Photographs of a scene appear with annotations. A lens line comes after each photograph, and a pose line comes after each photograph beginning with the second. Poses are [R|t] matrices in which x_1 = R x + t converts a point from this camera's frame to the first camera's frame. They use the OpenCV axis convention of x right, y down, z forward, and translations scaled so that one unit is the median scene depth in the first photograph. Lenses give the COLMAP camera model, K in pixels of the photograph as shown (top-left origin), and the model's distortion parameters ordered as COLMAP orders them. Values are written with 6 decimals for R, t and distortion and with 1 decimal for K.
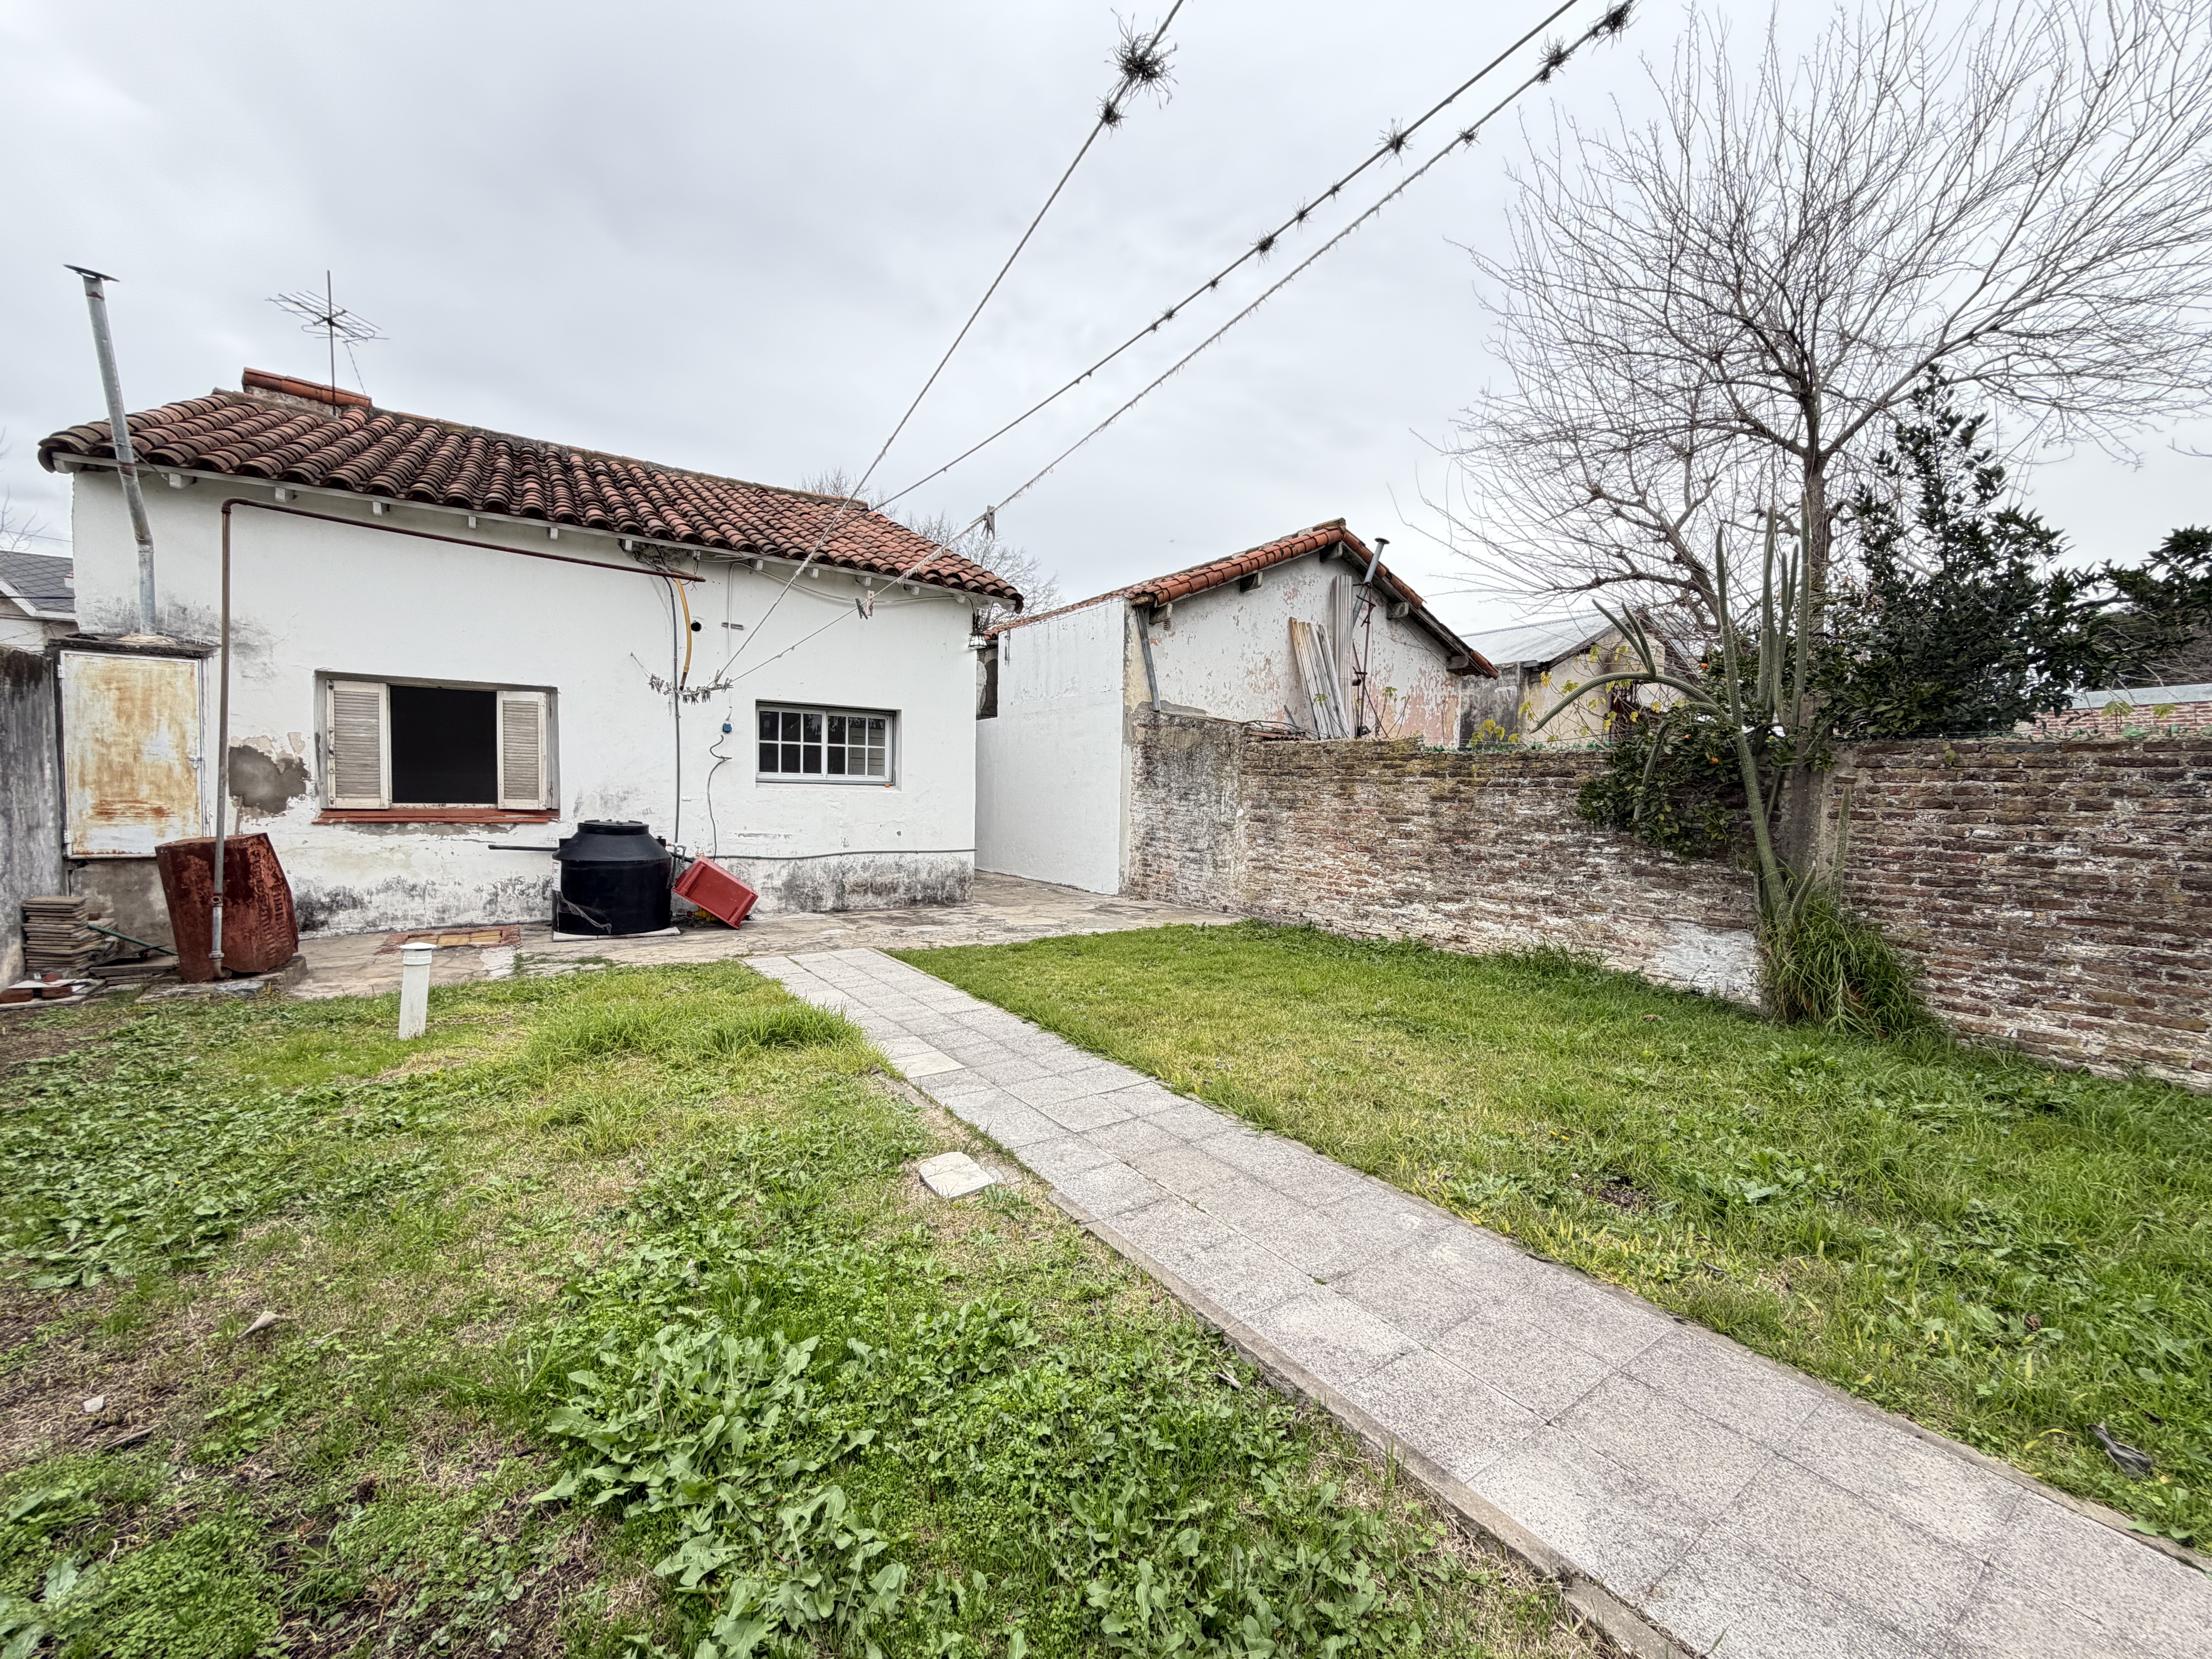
lens RADIAL K [[870.9, 0, 1108.2], [0, 870.9, 827.1], [0, 0, 1]] dist [-0.002373, 0.000463]
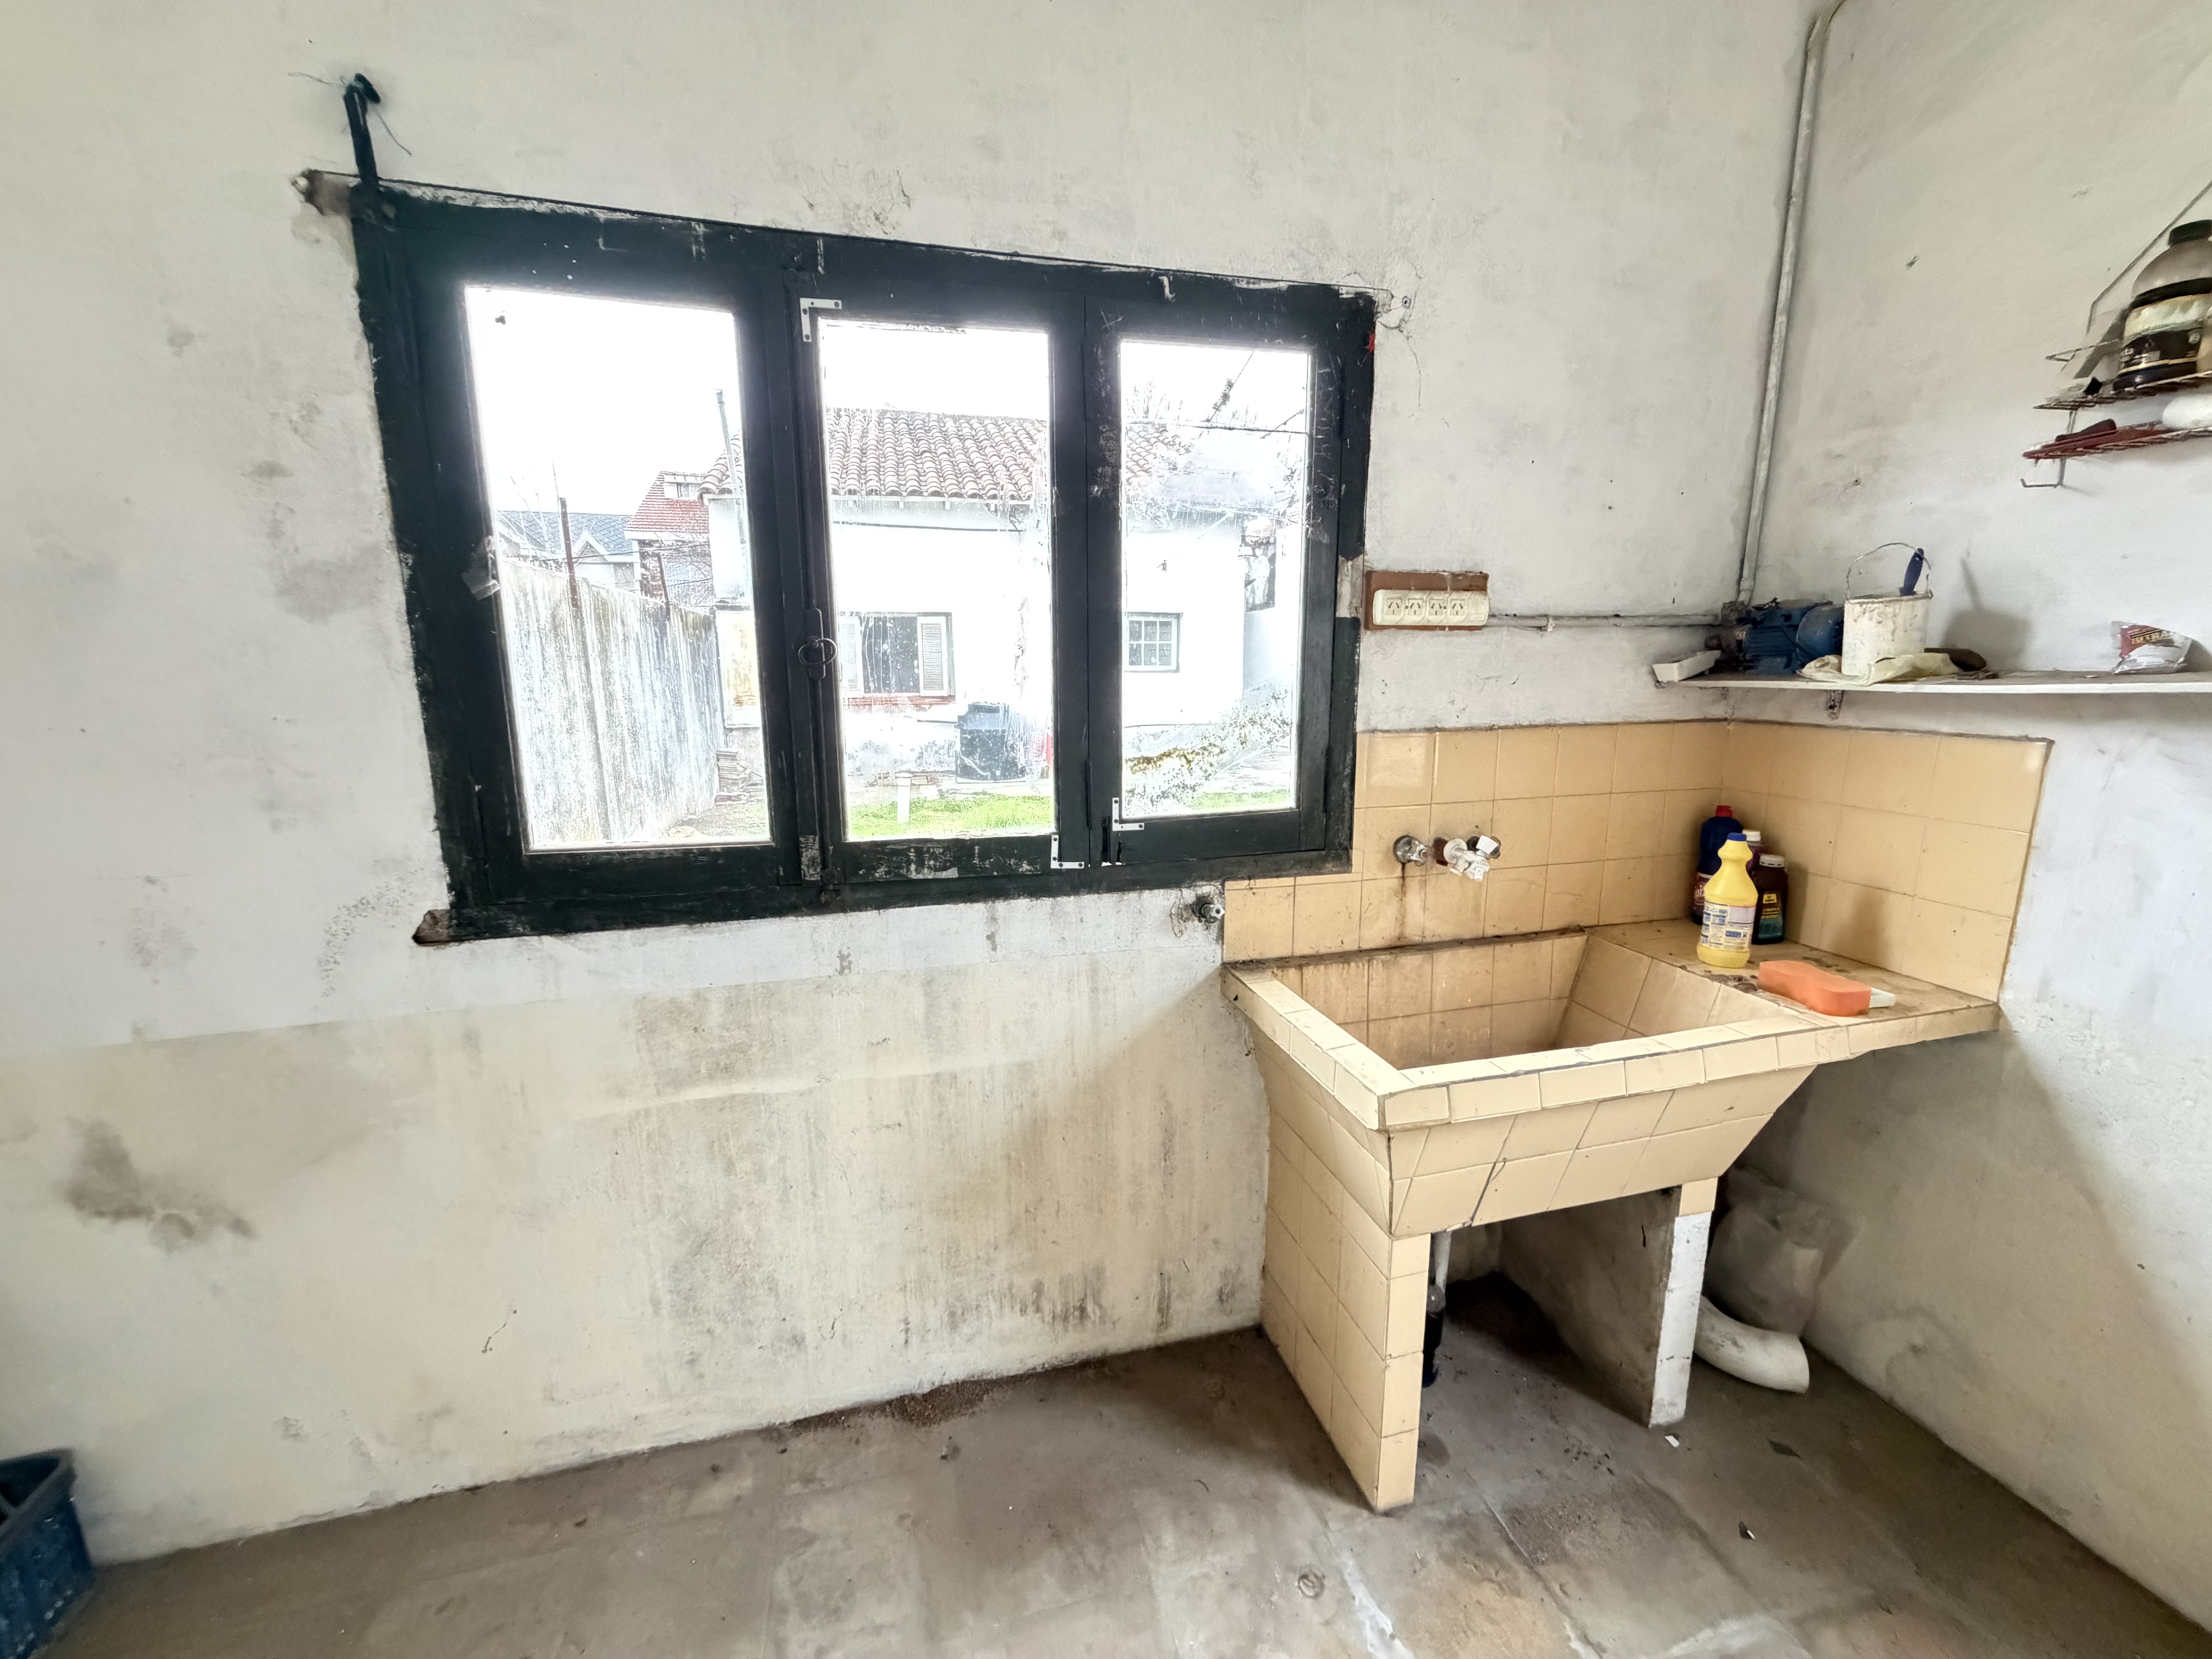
lens RADIAL K [[870.9, 0, 1110.3], [0, 870.9, 828.8], [0, 0, 1]] dist [-0.002373, 0.000463]
pose [[0.936074, 0.039415, -0.349587, 0.150484], [0.010888, 0.989982, 0.140772, -0.001573], [0.351634, -0.135580, 0.926268, -0.325696]]
